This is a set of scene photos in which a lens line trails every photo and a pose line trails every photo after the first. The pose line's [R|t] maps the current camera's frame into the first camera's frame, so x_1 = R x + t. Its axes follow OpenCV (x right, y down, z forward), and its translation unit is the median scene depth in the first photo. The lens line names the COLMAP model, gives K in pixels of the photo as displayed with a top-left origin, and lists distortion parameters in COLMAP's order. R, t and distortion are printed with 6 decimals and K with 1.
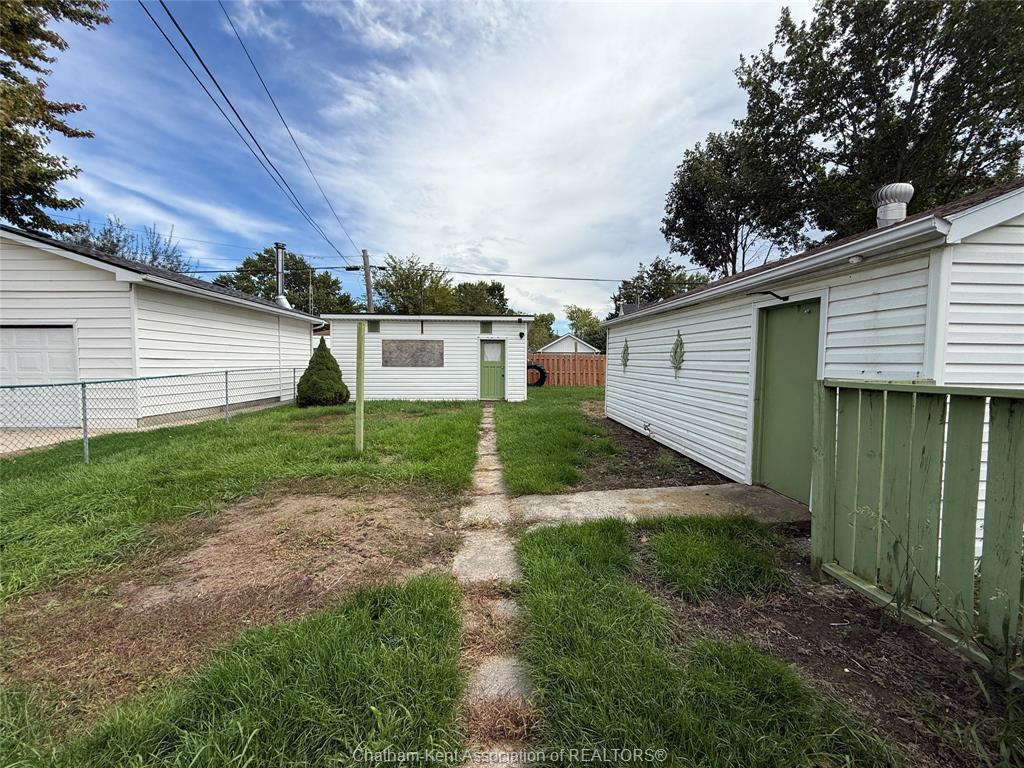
lens RADIAL K [[409.8, 0, 509.5], [0, 409.8, 391.6], [0, 0, 1]] dist [0.000345, -0.000257]
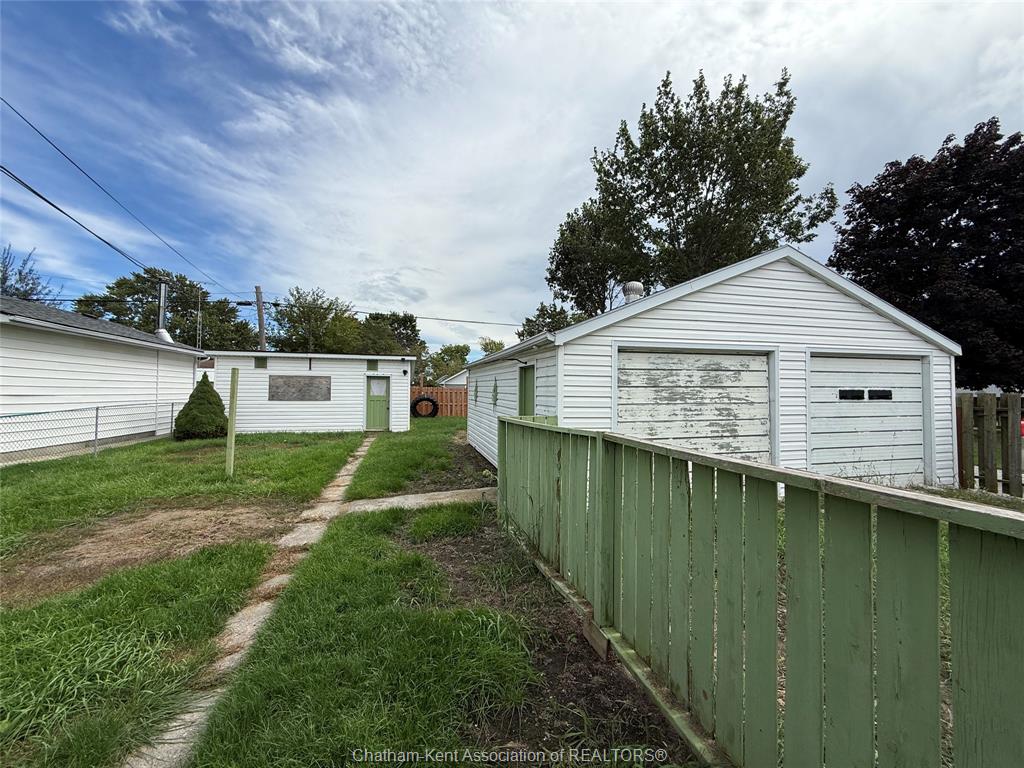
lens RADIAL K [[414.5, 0, 512.0], [0, 414.5, 384.0], [0, 0, 1]] dist [0.001304, -0.000223]
pose [[0.980805, 0.005313, 0.194920, 0.096138], [0.012204, 0.995997, -0.088552, -0.001353], [-0.194610, 0.089231, 0.976814, -0.169853]]
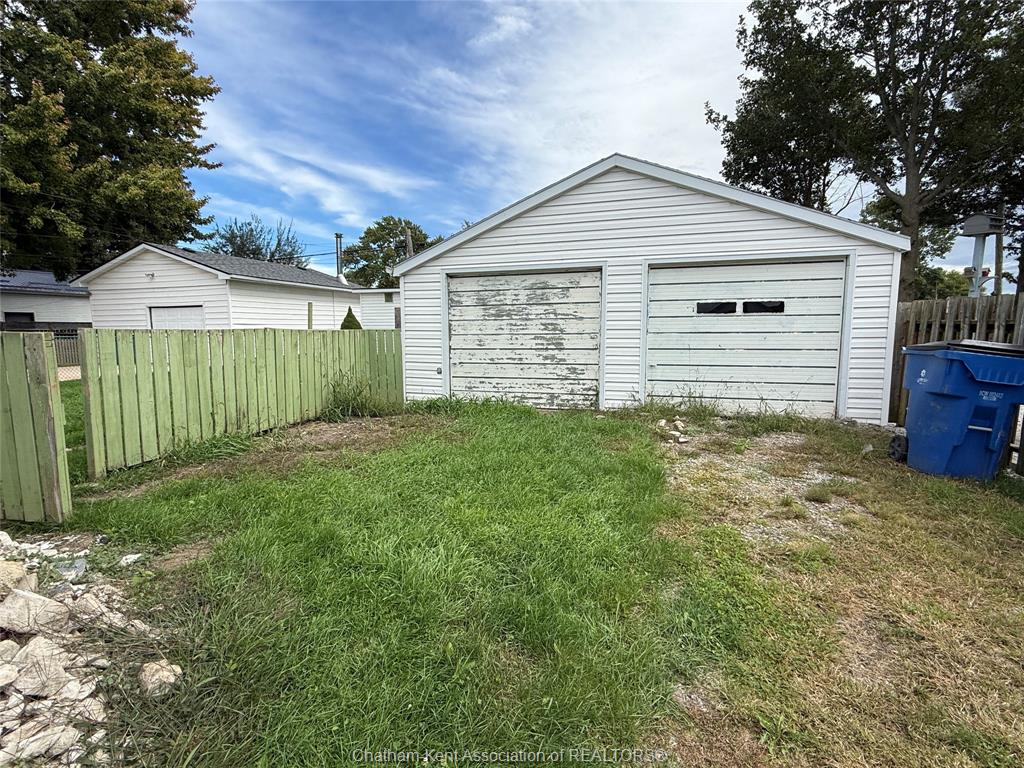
lens RADIAL K [[485.5, 0, 512.8], [0, 485.5, 389.6], [0, 0, 1]] dist [-0.002384, 0.000118]
pose [[0.943474, 0.032959, -0.329803, 0.635864], [-0.012871, 0.997936, 0.062908, 0.036075], [0.331196, -0.055108, 0.941951, -0.365414]]
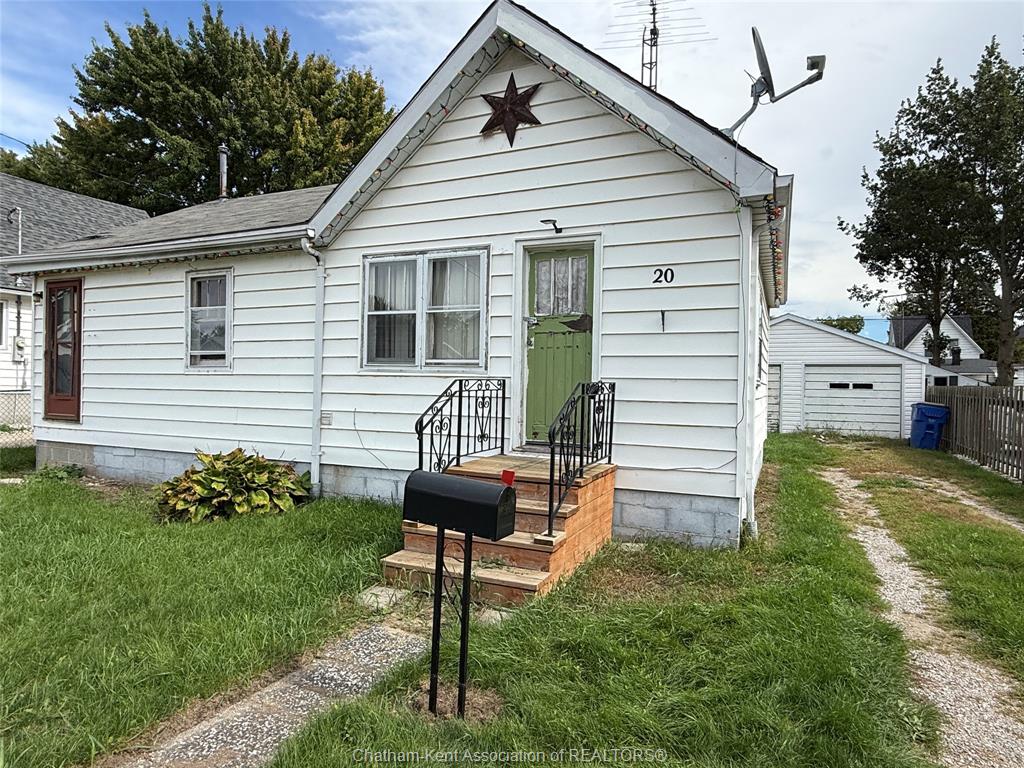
lens RADIAL K [[616.6, 0, 514.0], [0, 616.6, 385.7], [0, 0, 1]] dist [0.001666, 0.001797]
pose [[0.892441, 0.013745, -0.450955, 0.640378], [-0.045926, 0.997111, -0.060495, 0.106822], [0.448821, 0.074699, 0.890494, -1.545639]]
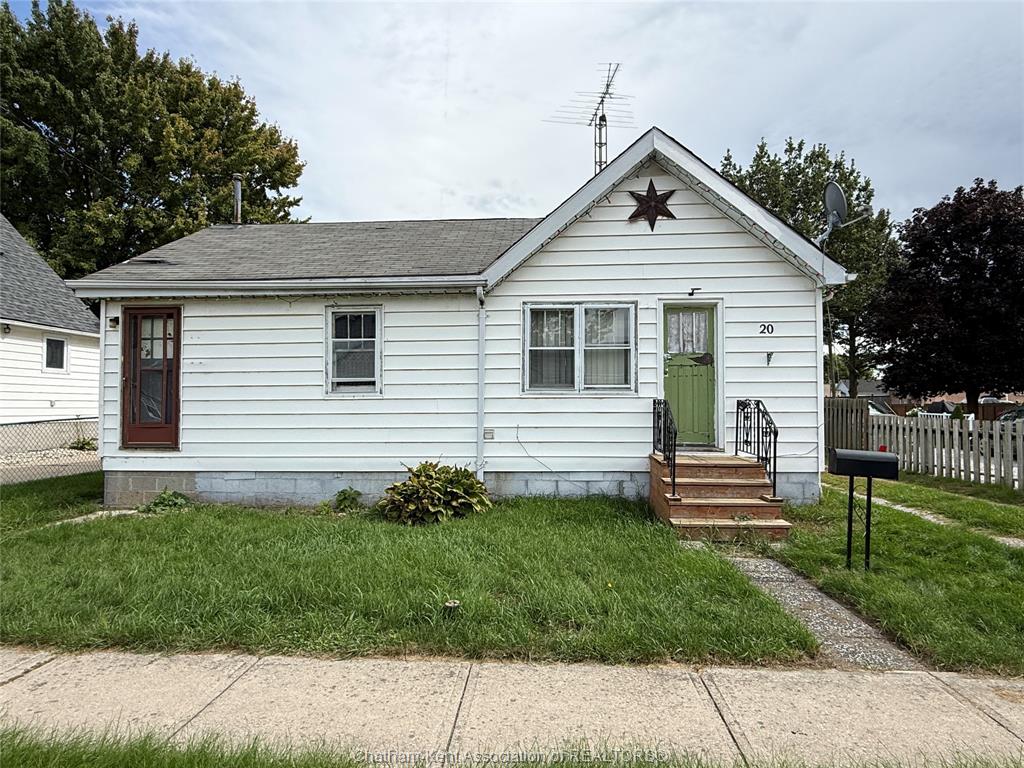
lens RADIAL K [[616.9, 0, 512.0], [0, 616.9, 384.0], [0, 0, 1]] dist [0.003100, 0.001128]
pose [[0.993511, -0.009085, -0.113371, 0.283139], [-0.002530, 0.994793, -0.101889, 0.128340], [0.113706, 0.101515, 0.988315, -1.842220]]
